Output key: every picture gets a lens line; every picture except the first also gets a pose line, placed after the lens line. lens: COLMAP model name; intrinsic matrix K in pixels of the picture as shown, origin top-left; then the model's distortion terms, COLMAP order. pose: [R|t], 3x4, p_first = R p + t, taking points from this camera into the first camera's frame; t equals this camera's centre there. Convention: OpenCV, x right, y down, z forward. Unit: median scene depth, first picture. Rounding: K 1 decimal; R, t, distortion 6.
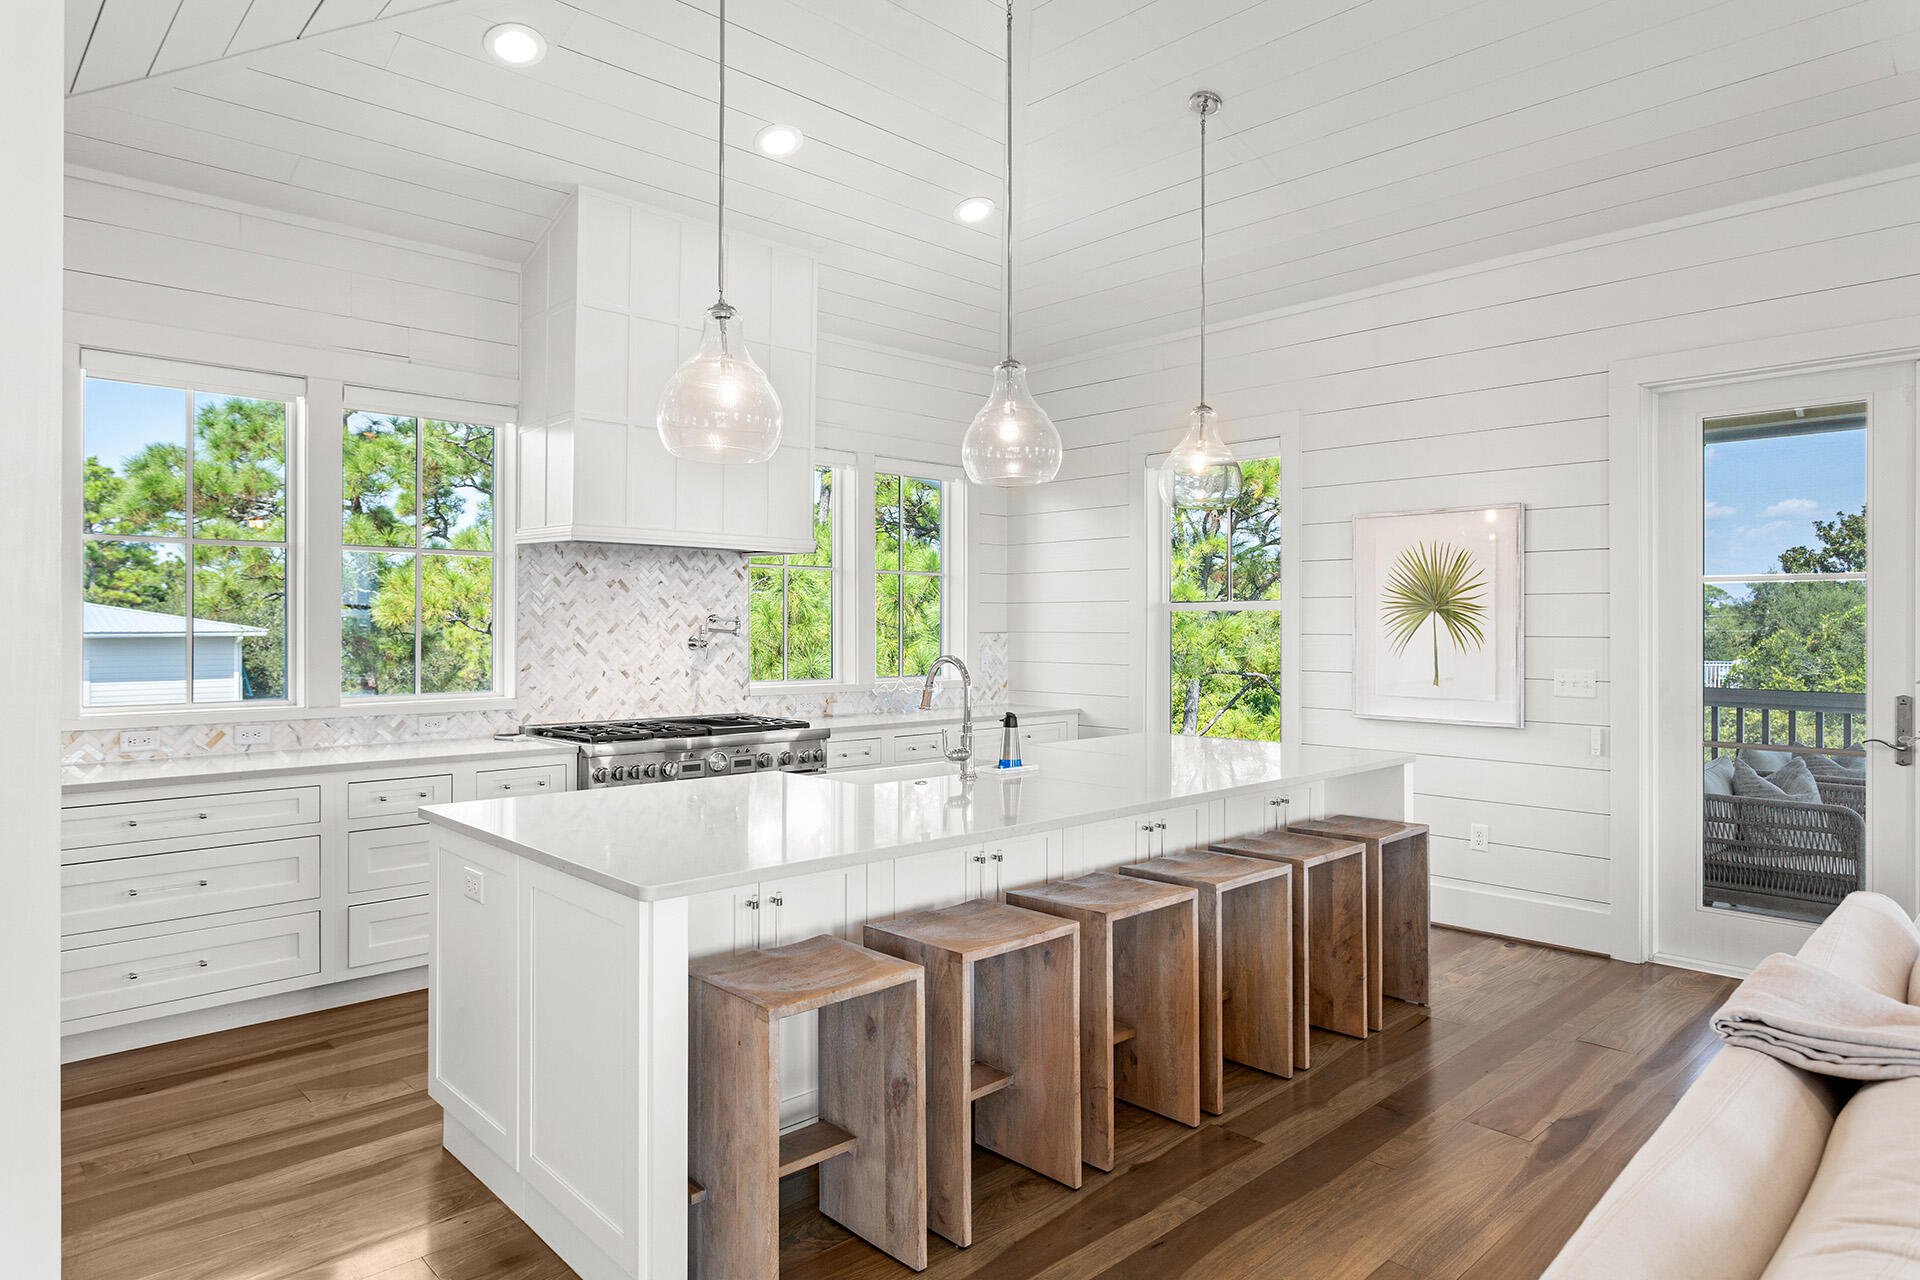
lens RADIAL K [[1135.6, 0, 957.5], [0, 1135.6, 634.6], [0, 0, 1]] dist [-0.003734, -0.000357]
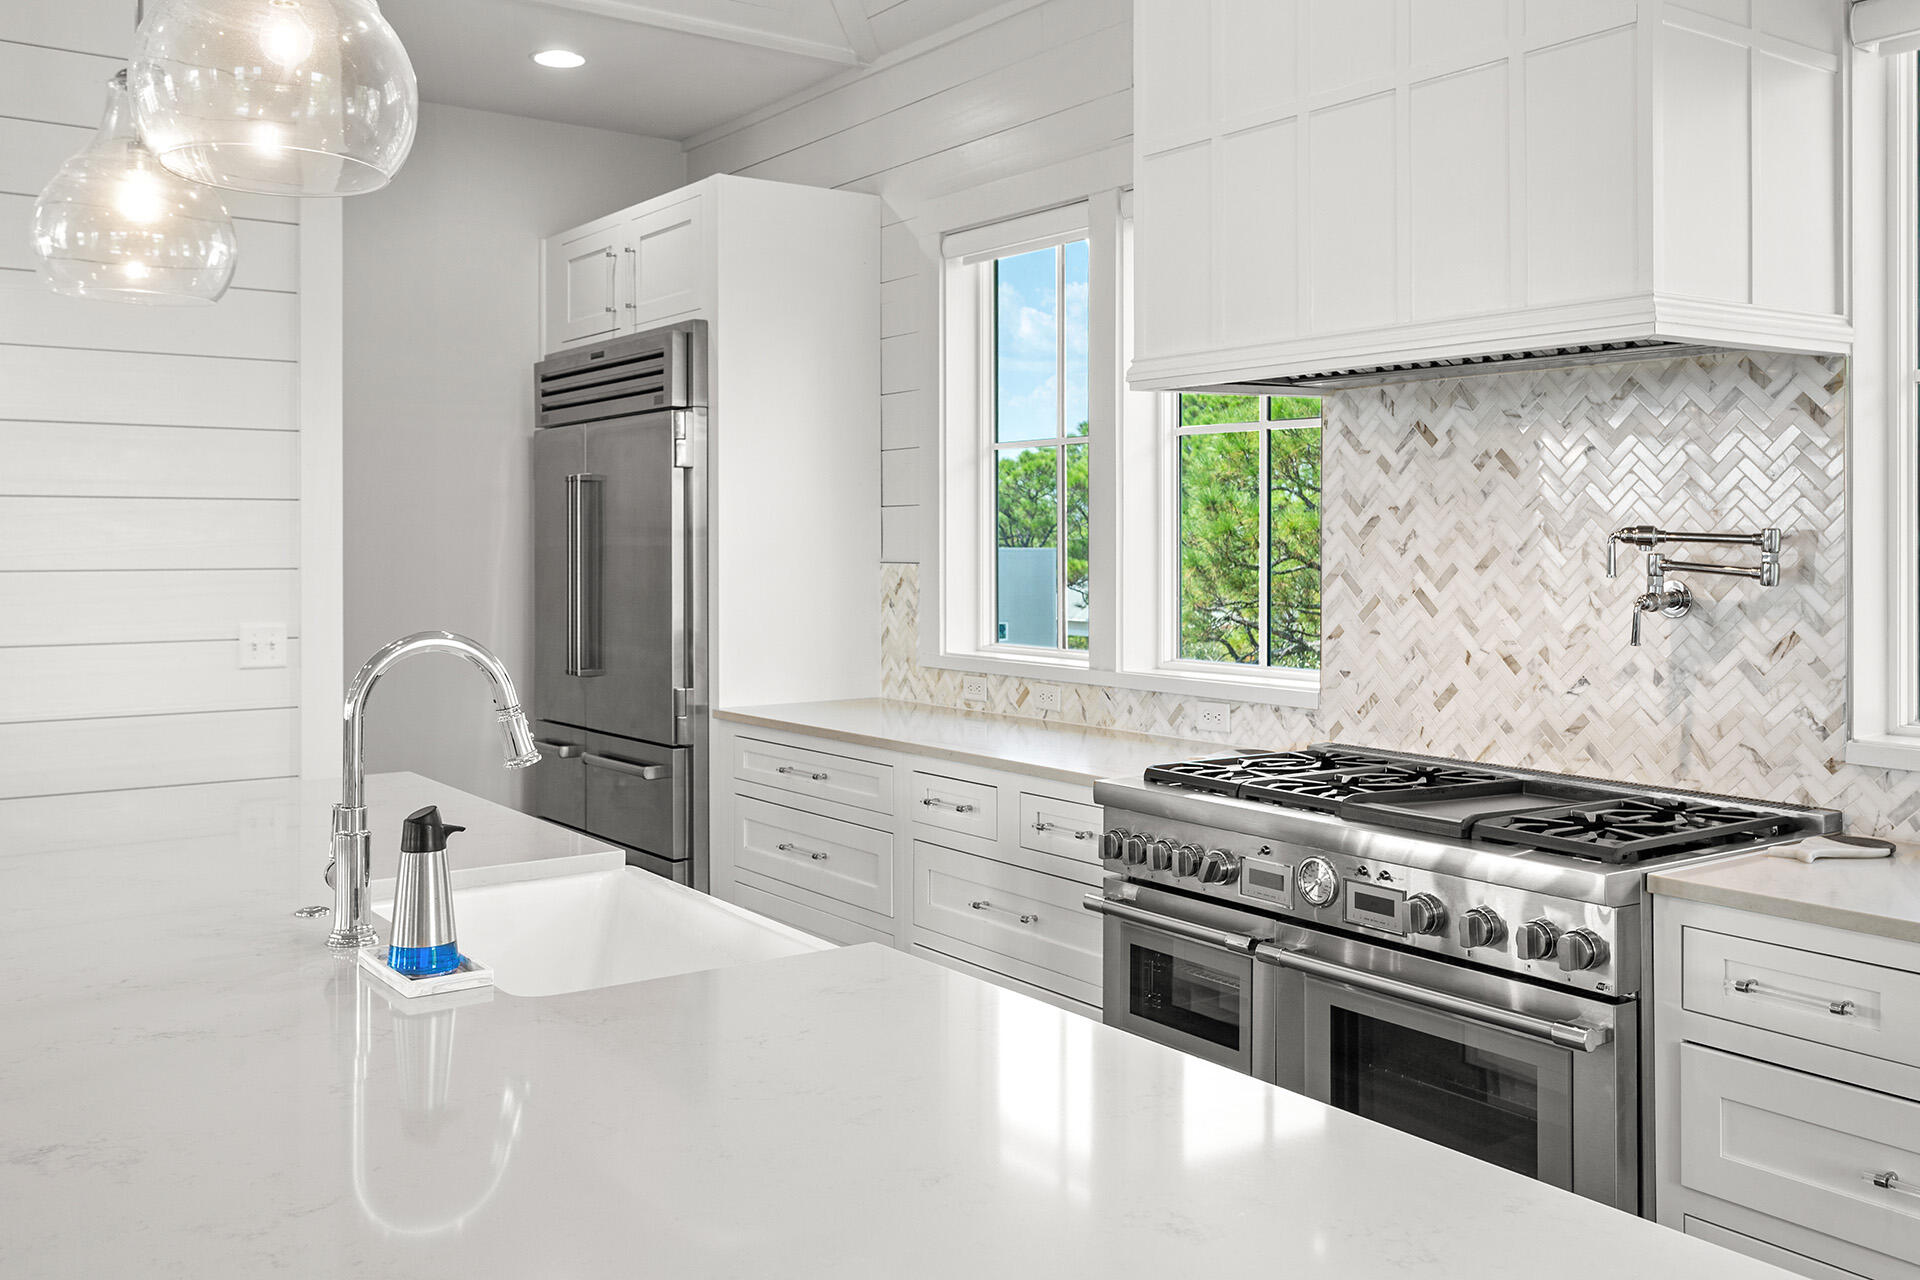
lens RADIAL K [[1687.1, 0, 942.2], [0, 1687.1, 532.9], [0, 0, 1]] dist [0.018483, 0.005275]
pose [[-0.143192, -0.008317, -0.989660, 0.396632], [-0.010248, 0.999924, -0.006921, -0.009224], [0.989642, 0.009151, -0.143266, 0.890024]]
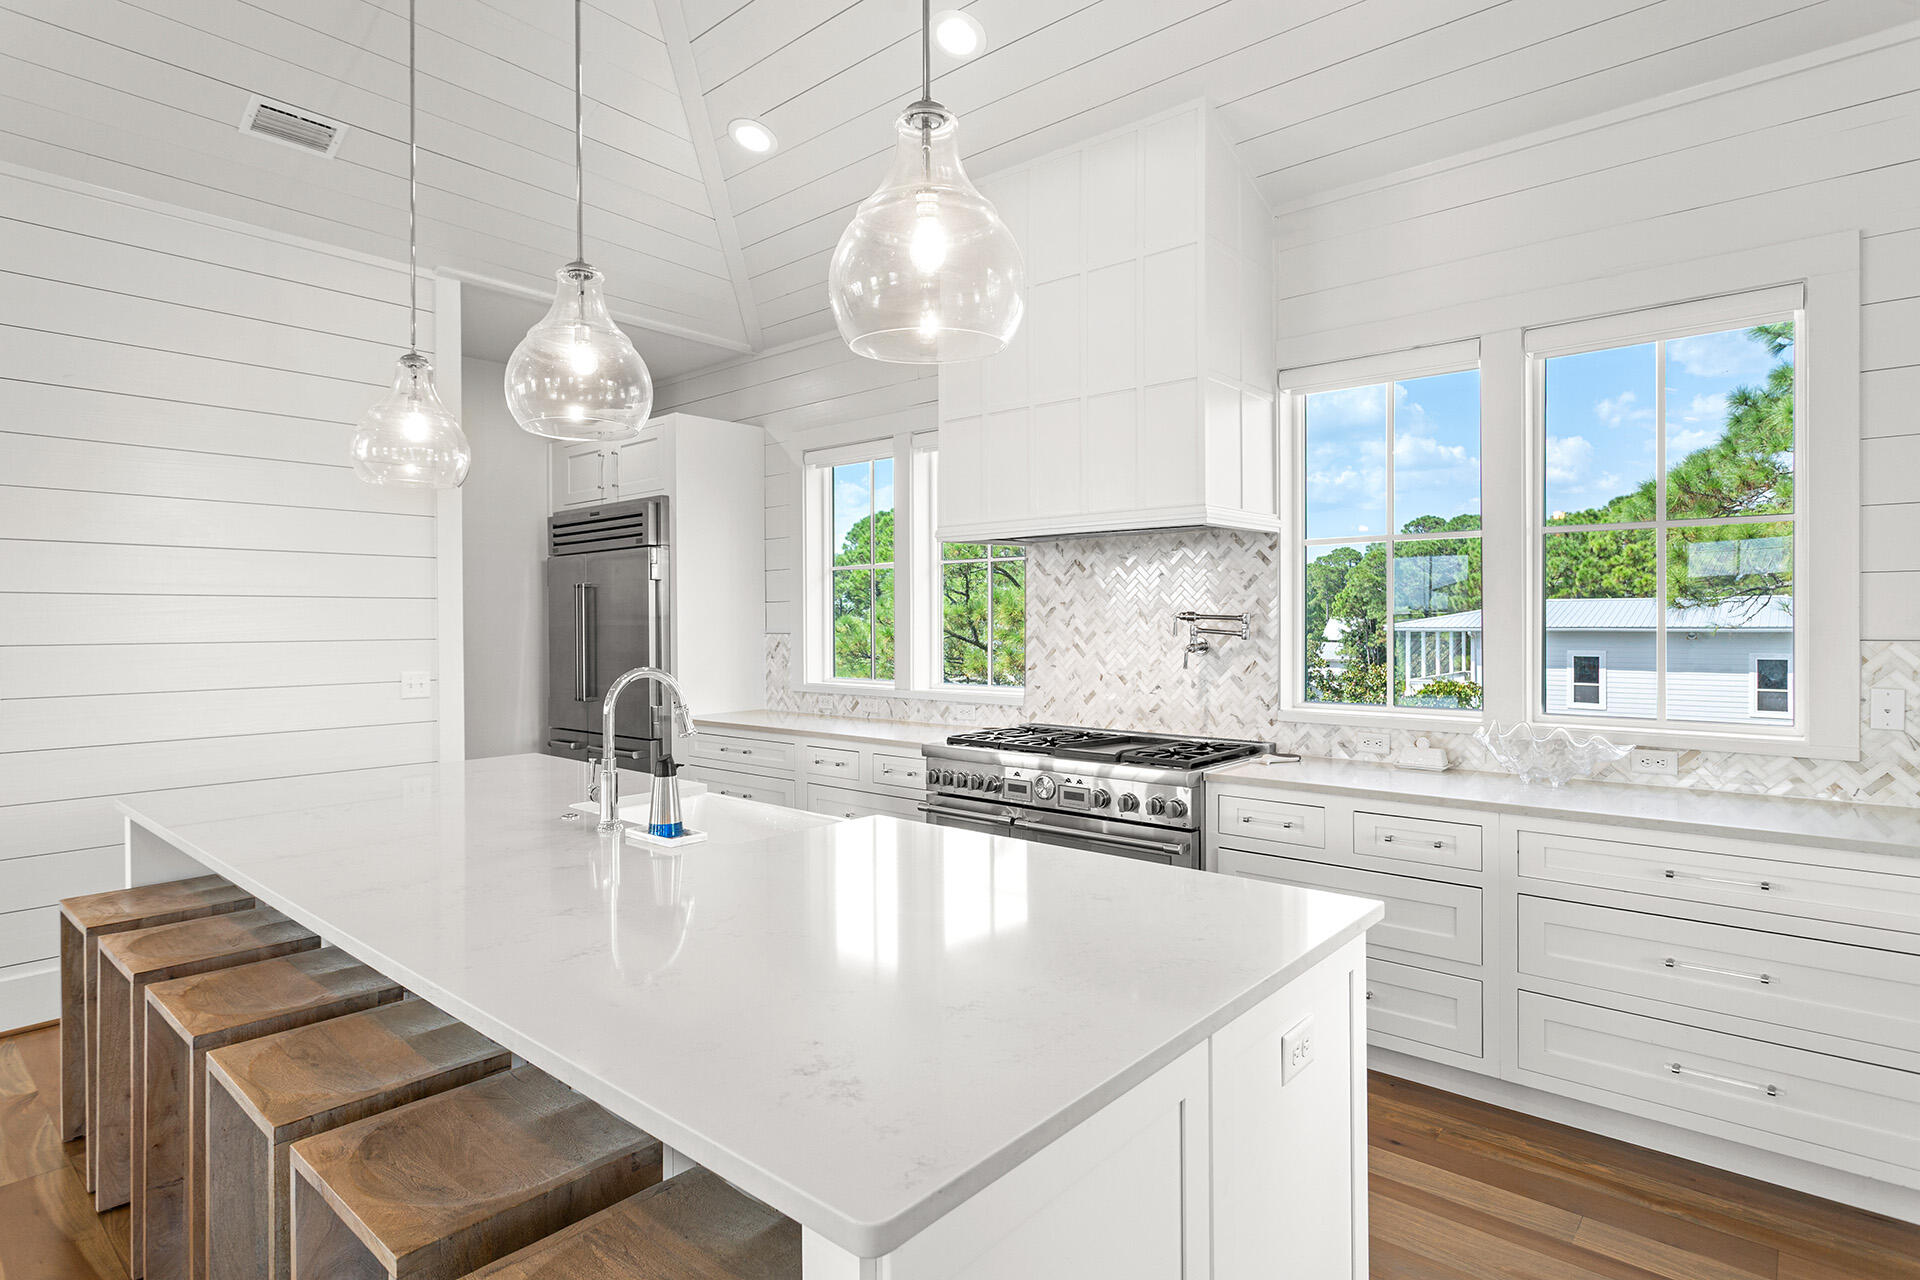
lens RADIAL K [[1008.5, 0, 958.8], [0, 1008.5, 629.7], [0, 0, 1]] dist [-0.007792, 0.000858]
pose [[0.097911, 0.003658, -0.995188, 0.496168], [-0.004623, 0.999984, 0.003221, -0.006655], [0.995184, 0.004285, 0.097926, 0.806508]]
